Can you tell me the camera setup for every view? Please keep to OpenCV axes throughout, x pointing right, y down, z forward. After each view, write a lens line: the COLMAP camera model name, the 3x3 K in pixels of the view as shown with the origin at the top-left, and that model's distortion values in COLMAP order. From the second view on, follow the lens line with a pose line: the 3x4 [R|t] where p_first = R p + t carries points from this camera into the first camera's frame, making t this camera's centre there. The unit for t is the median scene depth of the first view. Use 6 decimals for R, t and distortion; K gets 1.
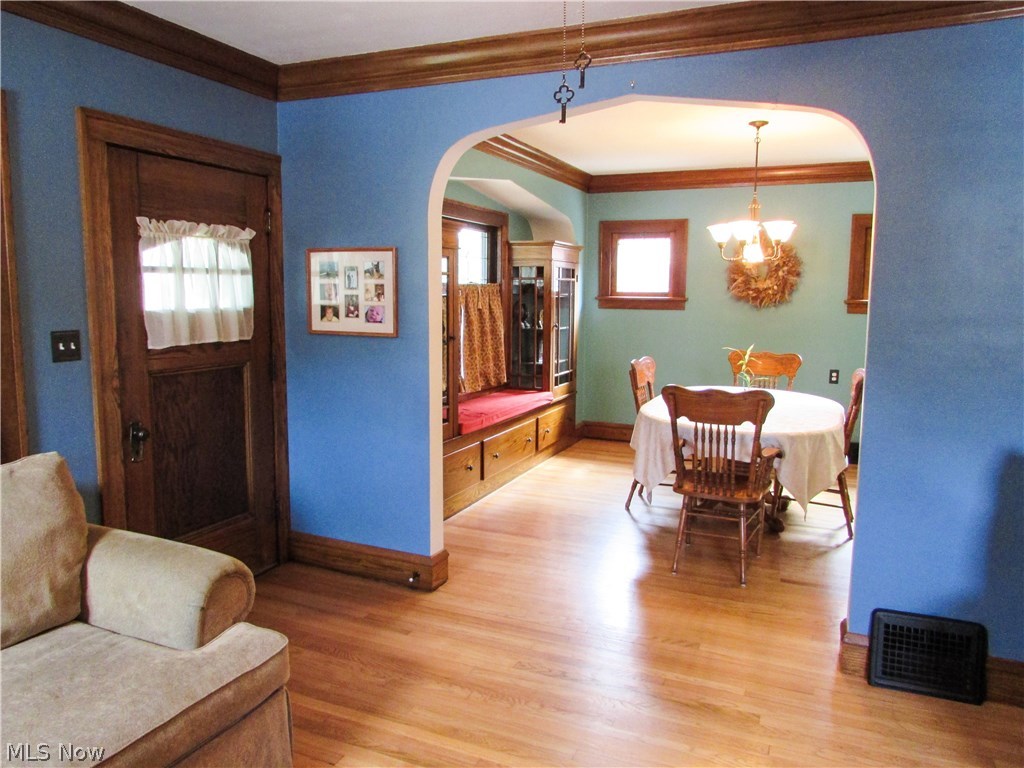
lens RADIAL K [[730.1, 0, 511.5], [0, 730.1, 379.9], [0, 0, 1]] dist [0.000060, -0.008900]
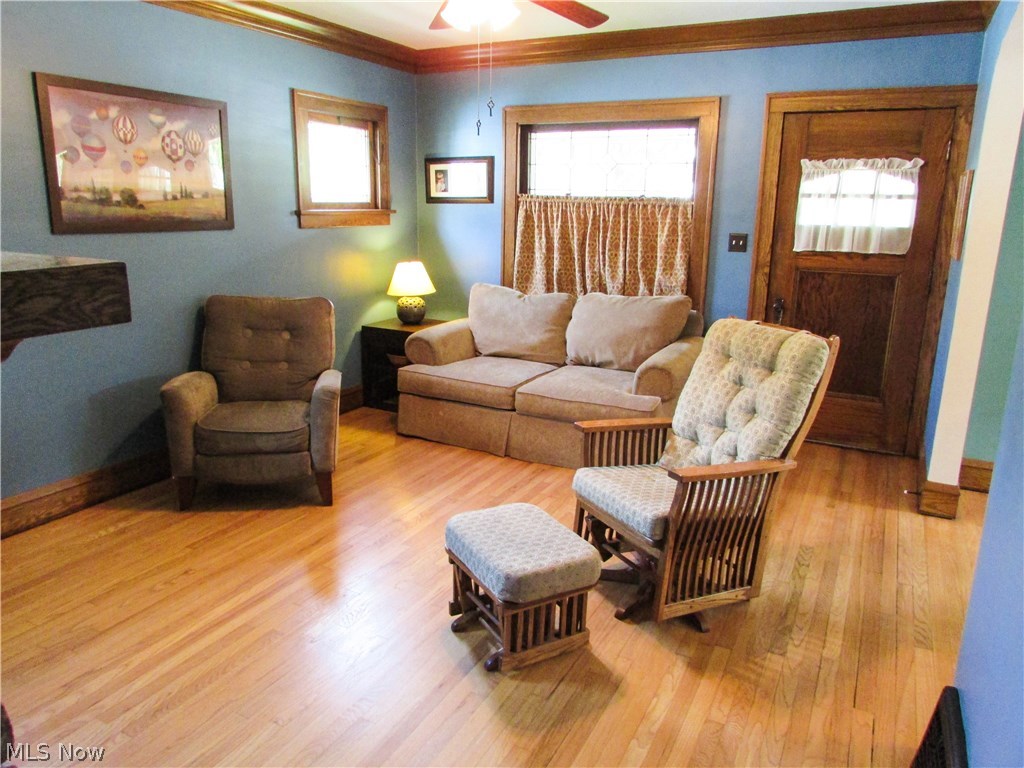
lens RADIAL K [[730.1, 0, 510.9], [0, 730.1, 384.8], [0, 0, 1]] dist [0.000060, -0.008900]
pose [[-0.067914, 0.226870, -0.971554, 0.992537], [-0.143455, 0.961463, 0.234541, -0.043589], [0.987324, 0.155303, -0.032751, 0.500993]]
